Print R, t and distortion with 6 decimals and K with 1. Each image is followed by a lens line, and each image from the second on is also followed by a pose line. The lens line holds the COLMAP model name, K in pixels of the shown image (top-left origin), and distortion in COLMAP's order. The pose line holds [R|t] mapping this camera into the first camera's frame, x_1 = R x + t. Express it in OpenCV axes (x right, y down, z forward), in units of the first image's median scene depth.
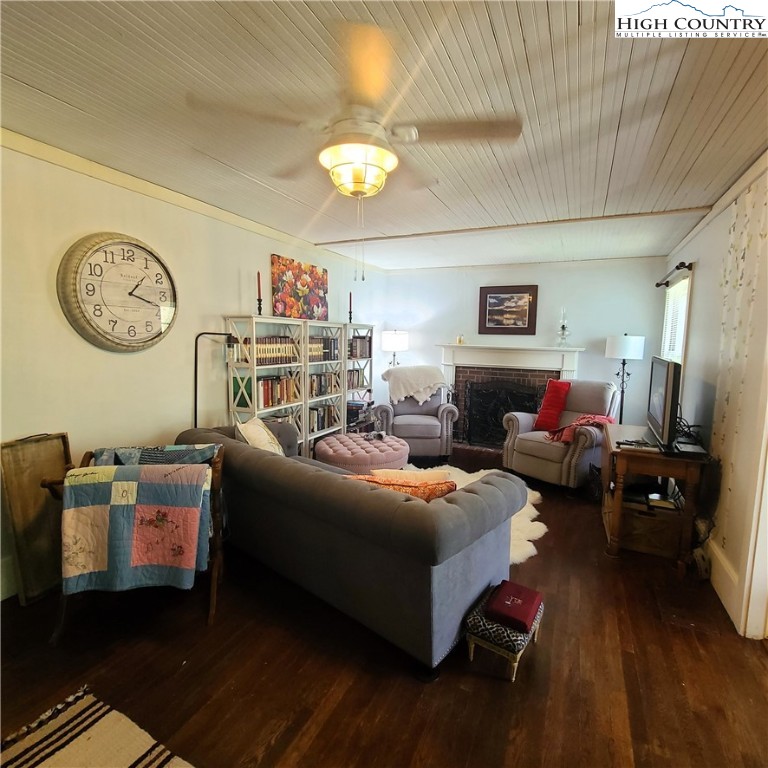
lens RADIAL K [[422.0, 0, 378.8], [0, 422.0, 383.5], [0, 0, 1]] dist [-0.006937, 0.001063]
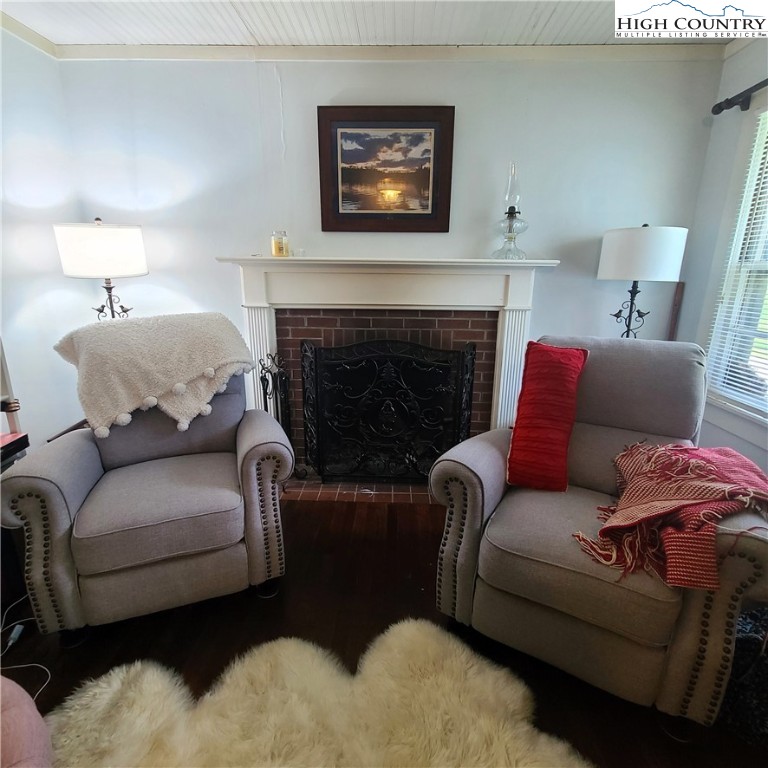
lens RADIAL K [[422.0, 0, 384.7], [0, 422.0, 387.0], [0, 0, 1]] dist [-0.006937, 0.001063]
pose [[0.916062, -0.119305, 0.382879, 0.118618], [0.053034, 0.982378, 0.179222, -0.037291], [-0.397514, -0.143872, 0.906247, 0.598012]]
